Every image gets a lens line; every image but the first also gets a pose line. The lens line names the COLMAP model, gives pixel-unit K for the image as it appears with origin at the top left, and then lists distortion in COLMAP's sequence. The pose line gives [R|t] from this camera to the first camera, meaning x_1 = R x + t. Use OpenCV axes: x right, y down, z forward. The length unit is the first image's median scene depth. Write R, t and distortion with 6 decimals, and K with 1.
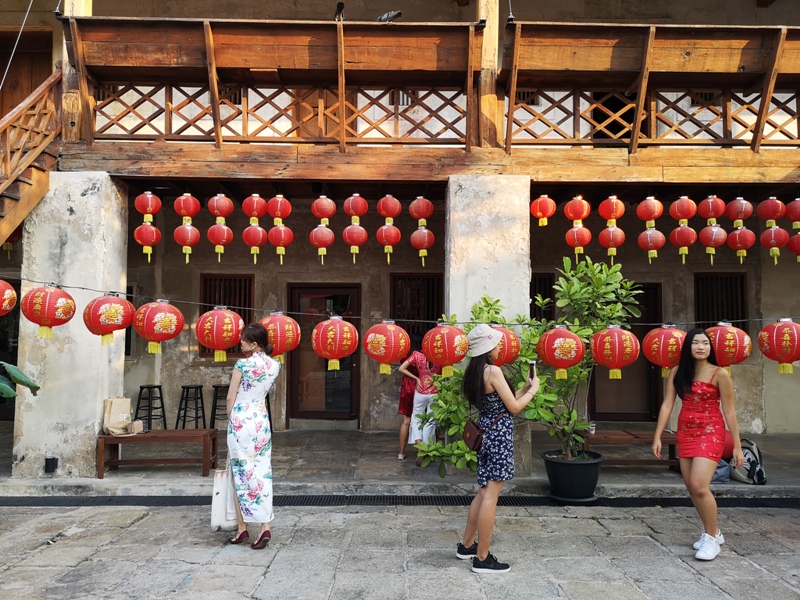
lens RADIAL K [[607.7, 0, 400.0], [0, 607.7, 300.0], [0, 0, 1]] dist [0.038358, -0.006546]
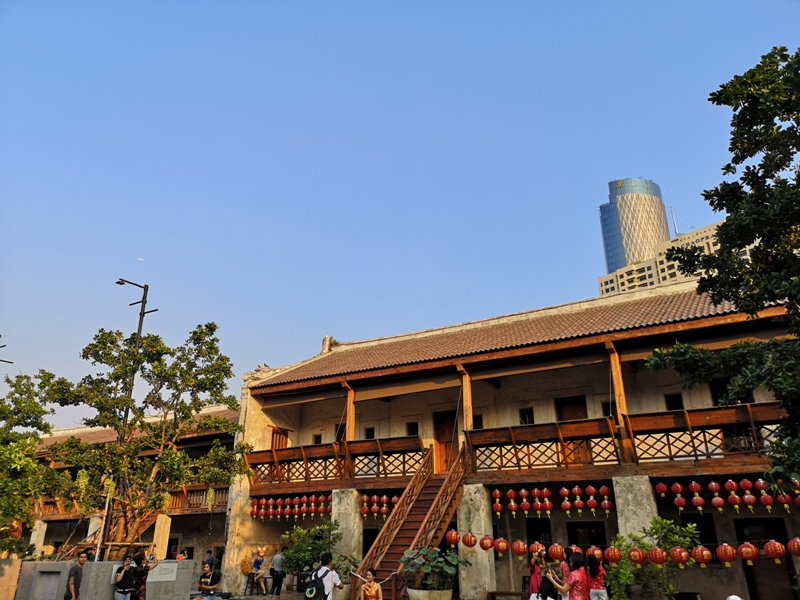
lens RADIAL K [[607.7, 0, 400.0], [0, 607.7, 300.0], [0, 0, 1]] dist [0.038358, -0.006546]
pose [[0.836500, -0.209827, -0.506202, 0.723831], [0.036503, 0.943068, -0.330592, -0.094678], [0.546750, 0.258062, 0.796535, -1.491607]]
